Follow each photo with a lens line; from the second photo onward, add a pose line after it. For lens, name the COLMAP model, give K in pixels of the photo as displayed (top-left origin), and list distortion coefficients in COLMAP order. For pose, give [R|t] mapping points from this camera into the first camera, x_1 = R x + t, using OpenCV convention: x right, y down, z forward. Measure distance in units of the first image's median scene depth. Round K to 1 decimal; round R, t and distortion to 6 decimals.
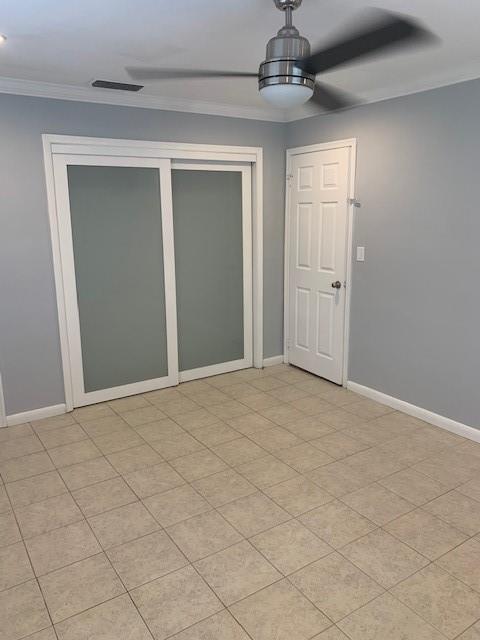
lens RADIAL K [[491.0, 0, 239.3], [0, 491.0, 318.4], [0, 0, 1]] dist [0.013127, -0.024392]
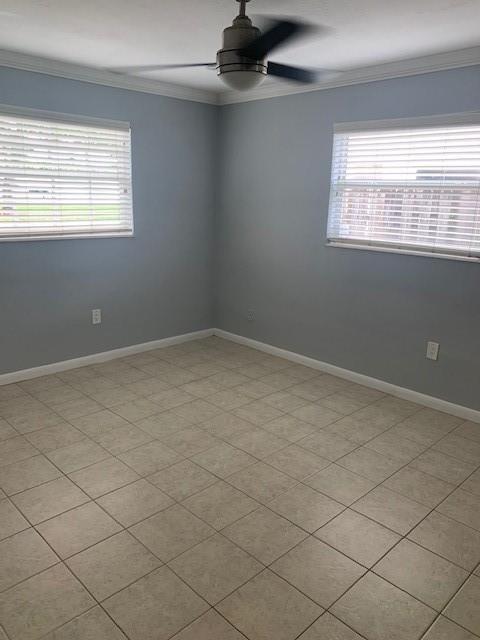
lens RADIAL K [[491.0, 0, 239.3], [0, 491.0, 318.4], [0, 0, 1]] dist [0.013127, -0.024392]
pose [[-0.981290, 0.046229, -0.186902, 0.285851], [-0.043475, 0.892472, 0.449003, -0.424203], [0.187562, 0.448728, -0.873764, 1.972148]]
